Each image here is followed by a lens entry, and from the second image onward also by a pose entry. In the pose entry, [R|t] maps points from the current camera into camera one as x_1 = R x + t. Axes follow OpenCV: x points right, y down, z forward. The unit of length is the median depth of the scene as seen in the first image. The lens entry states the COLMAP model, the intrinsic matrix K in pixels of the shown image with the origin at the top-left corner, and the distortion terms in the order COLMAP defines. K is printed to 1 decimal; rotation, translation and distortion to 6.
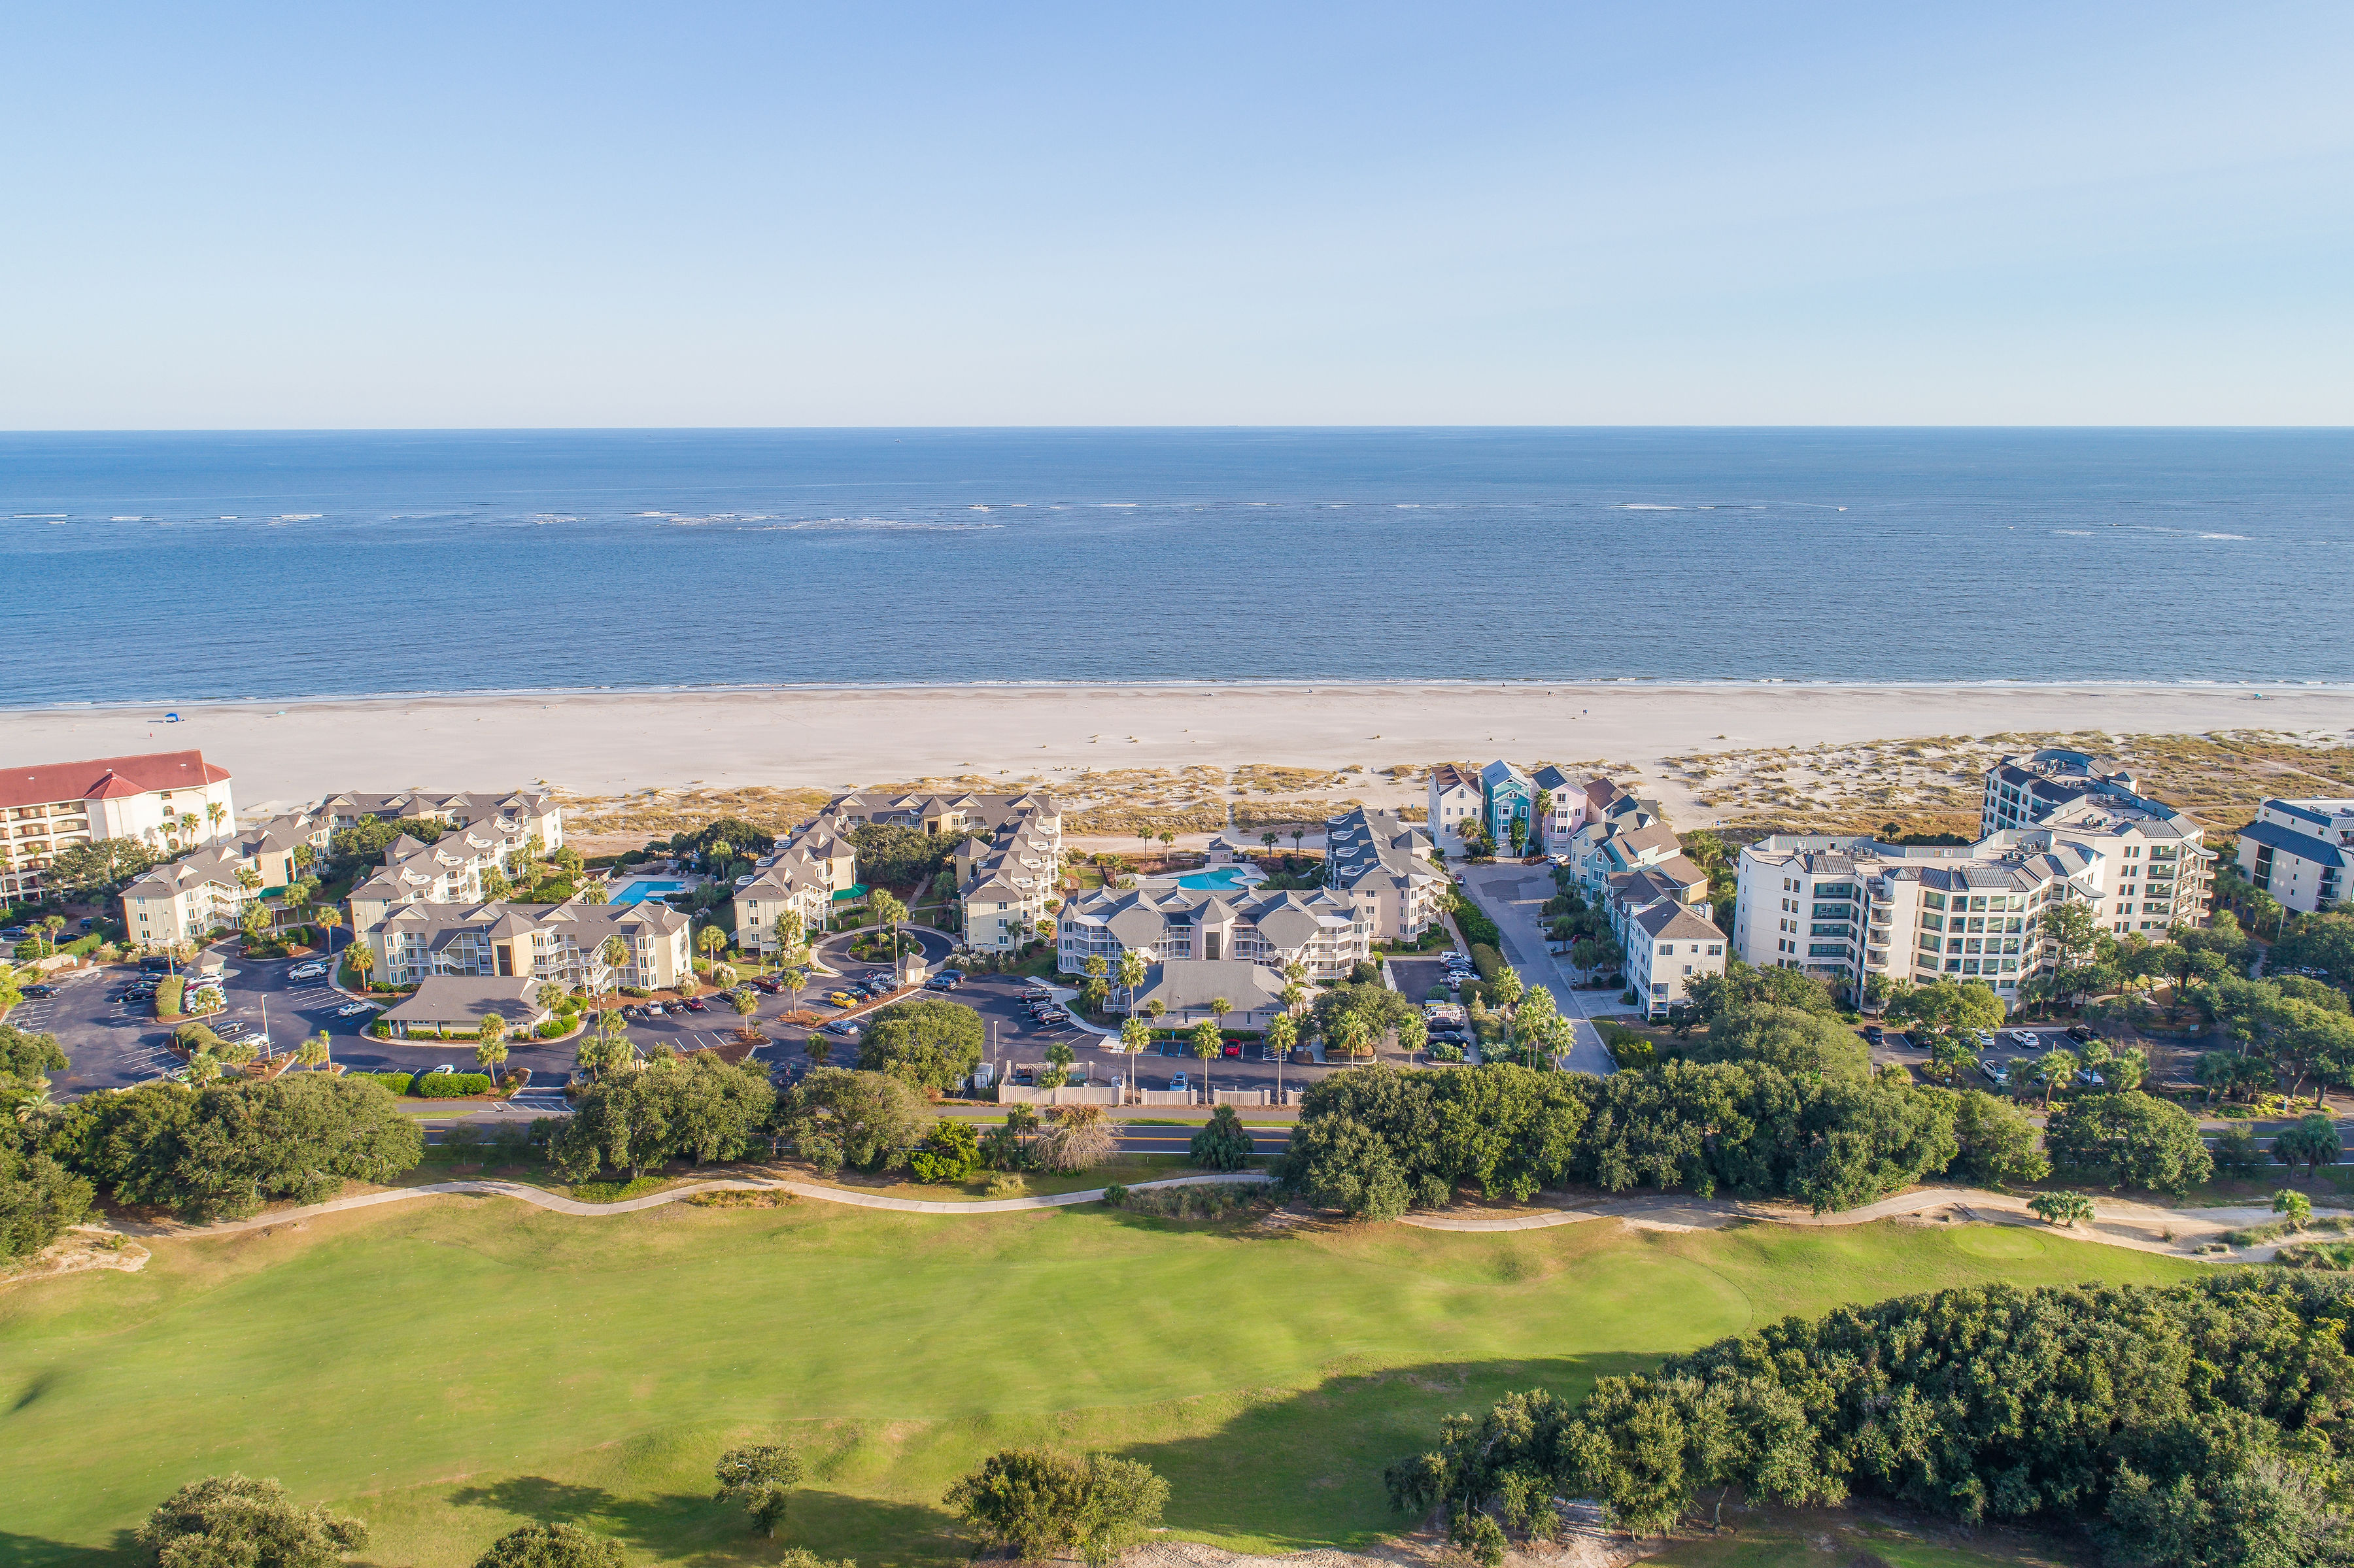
lens RADIAL K [[1606.0, 0, 1190.0], [0, 1606.0, 780.0], [0, 0, 1]] dist [-0.004946, 0.006796]
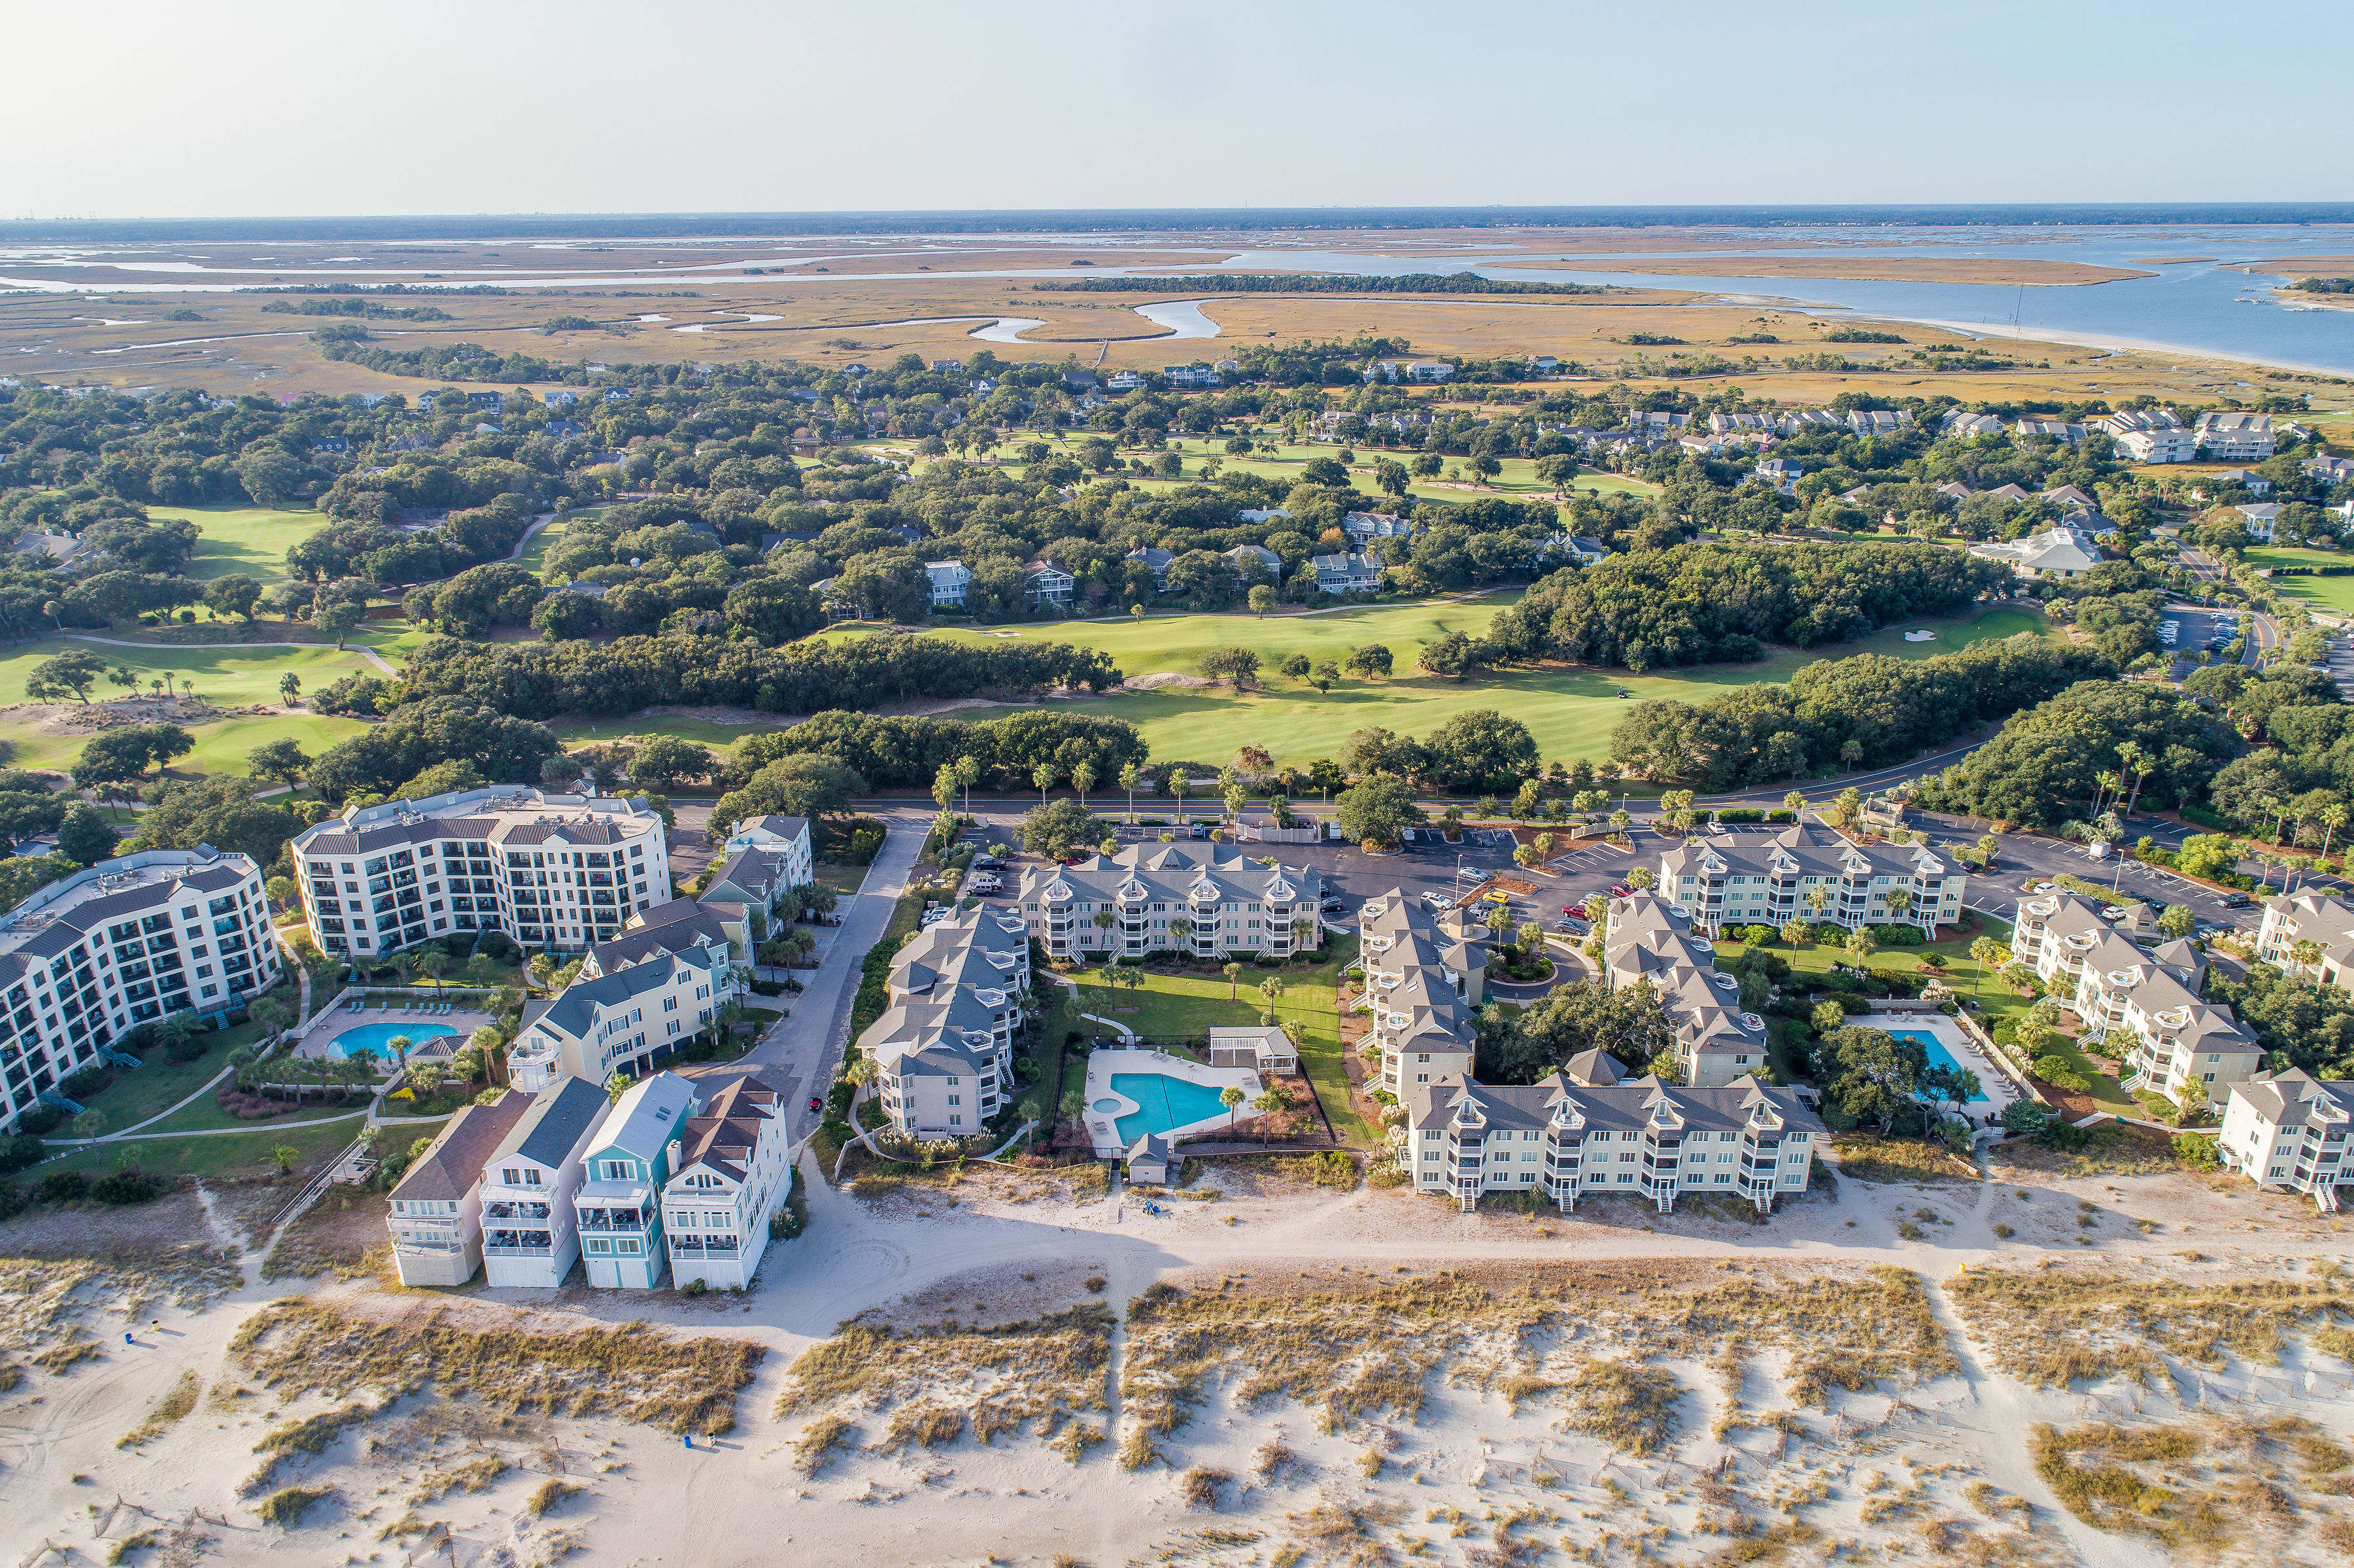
lens RADIAL K [[1606.0, 0, 1175.9], [0, 1606.0, 777.1], [0, 0, 1]] dist [-0.004946, 0.006796]
pose [[-0.999971, 0.006474, 0.004114, 0.004943], [0.007671, 0.846615, 0.532151, -0.420986], [-0.000038, 0.532167, -0.846639, 1.479727]]
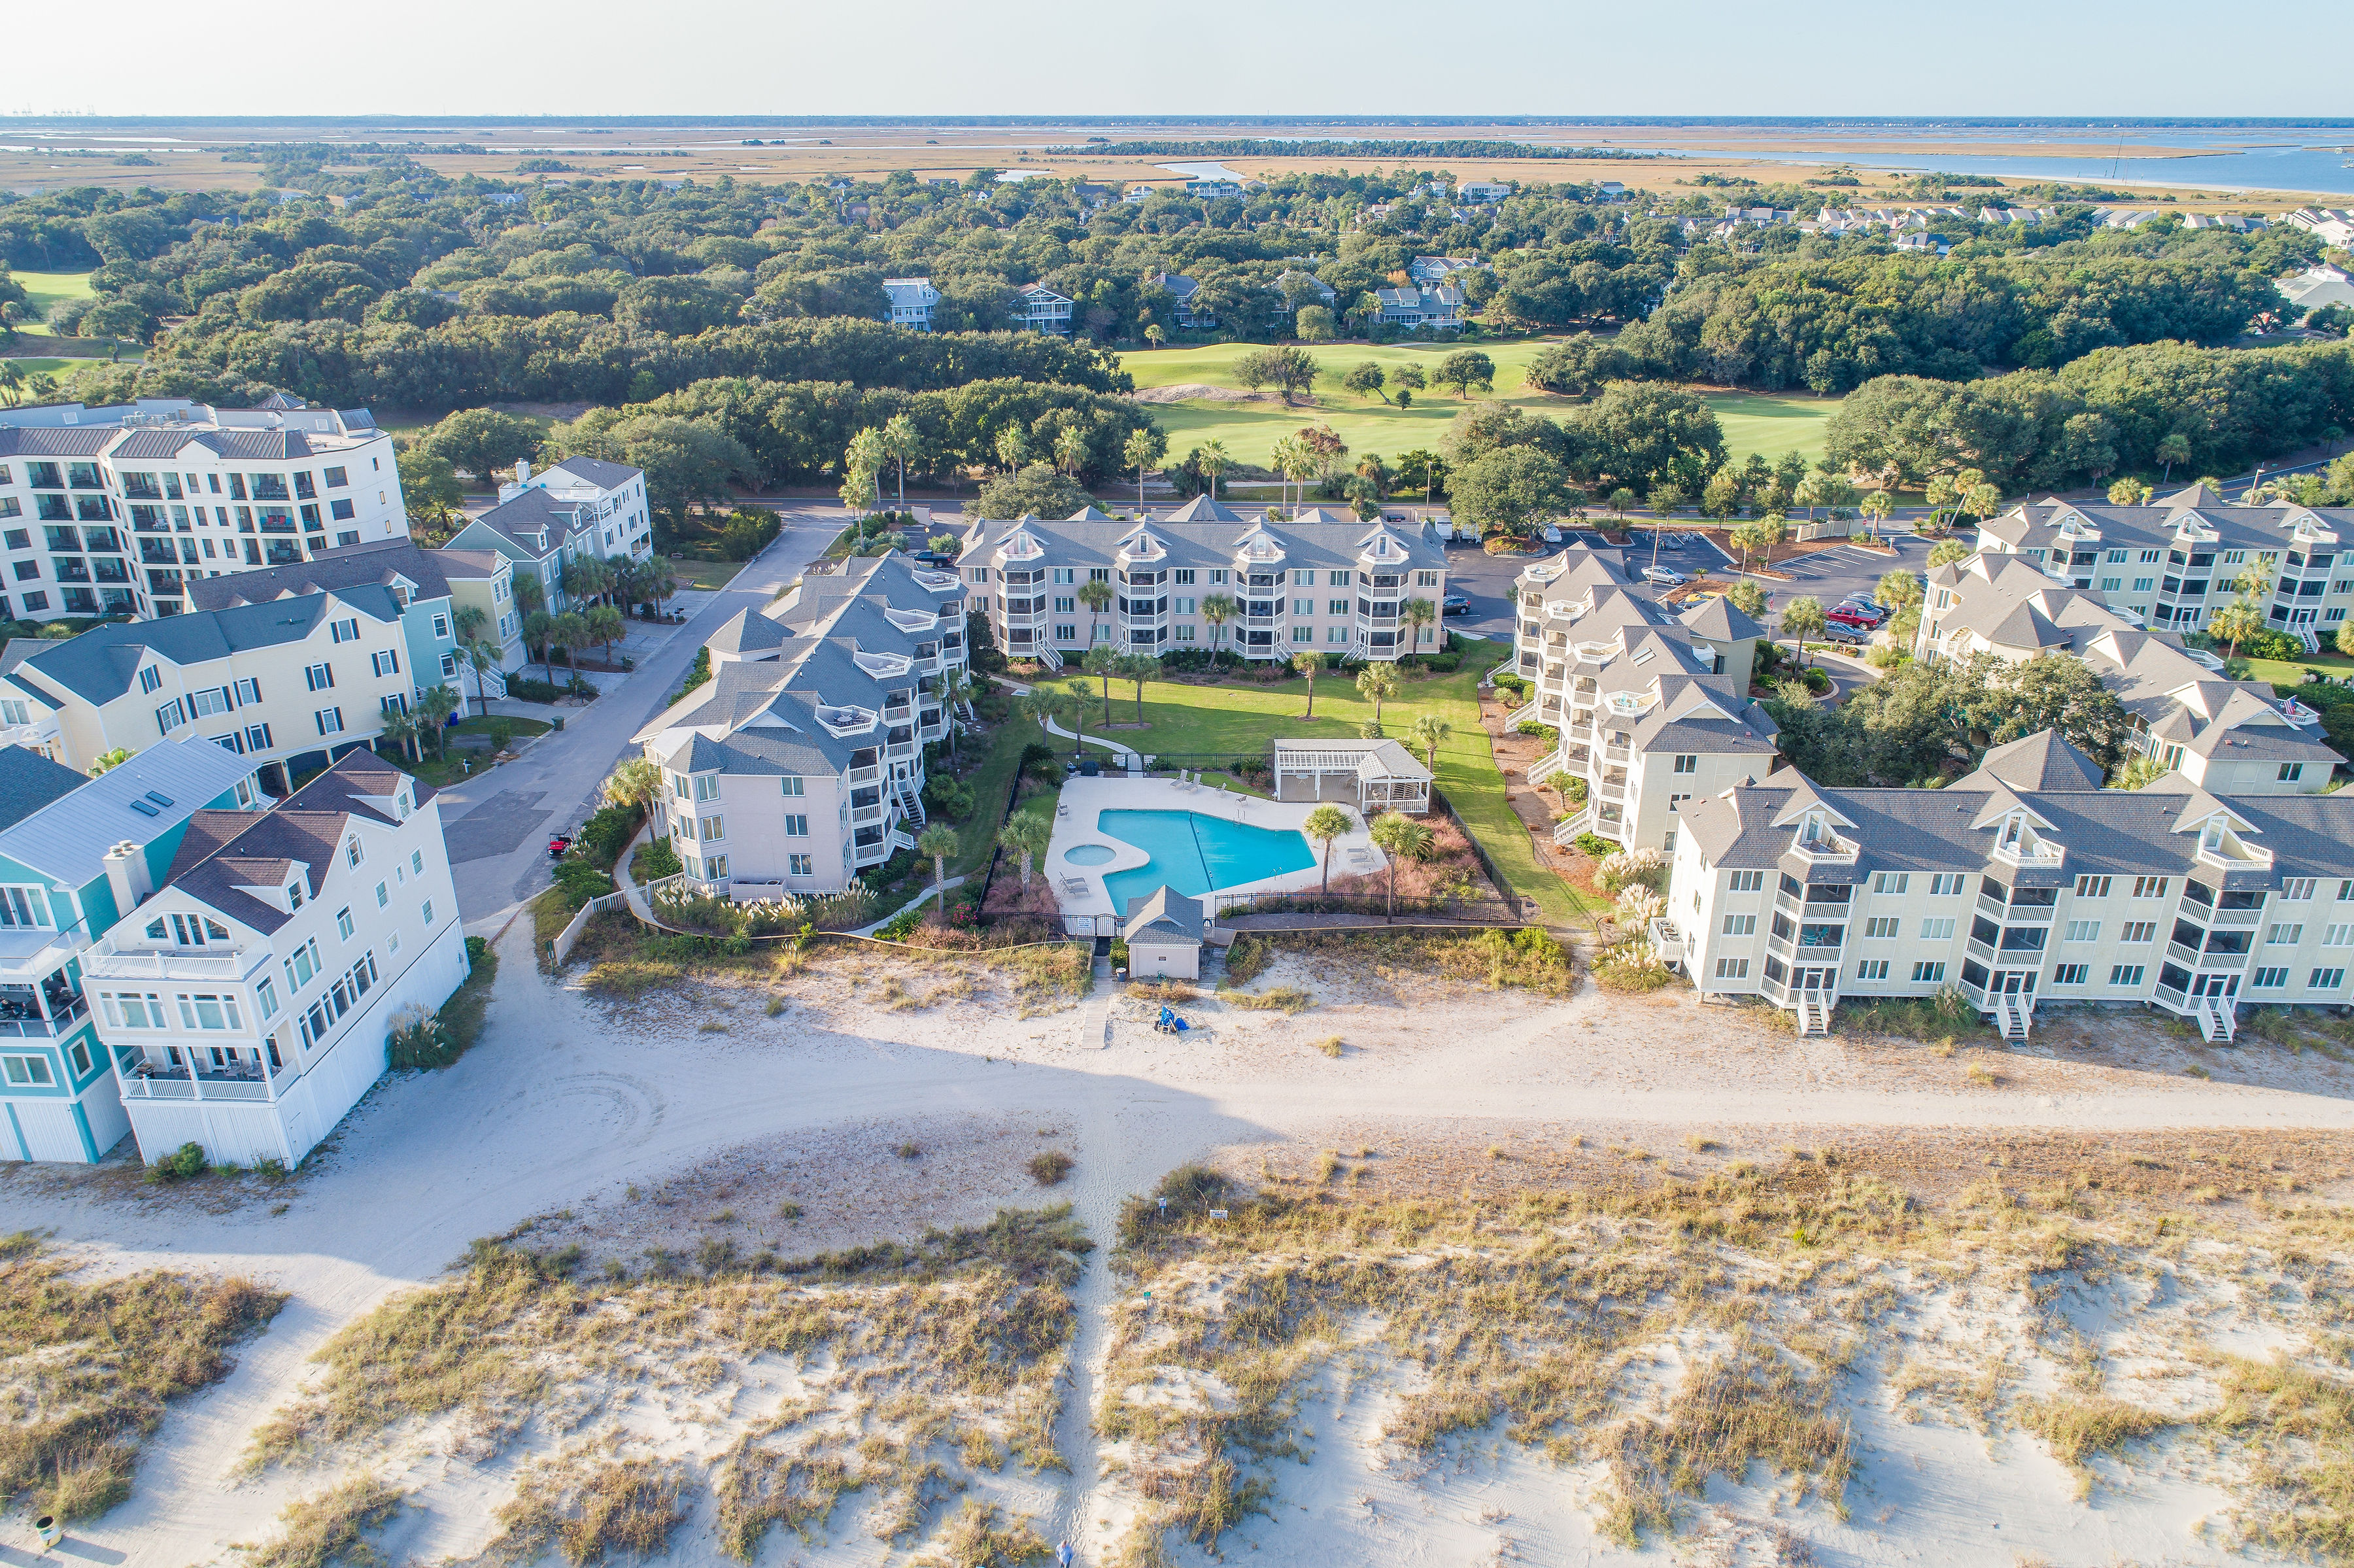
lens RADIAL K [[1606.0, 0, 1174.7], [0, 1606.0, 763.5], [0, 0, 1]] dist [-0.004946, 0.006796]
pose [[-0.999901, -0.005280, 0.013009, 0.013551], [0.002986, 0.825409, 0.564528, -0.167262], [-0.013719, 0.564511, -0.825312, 1.271454]]
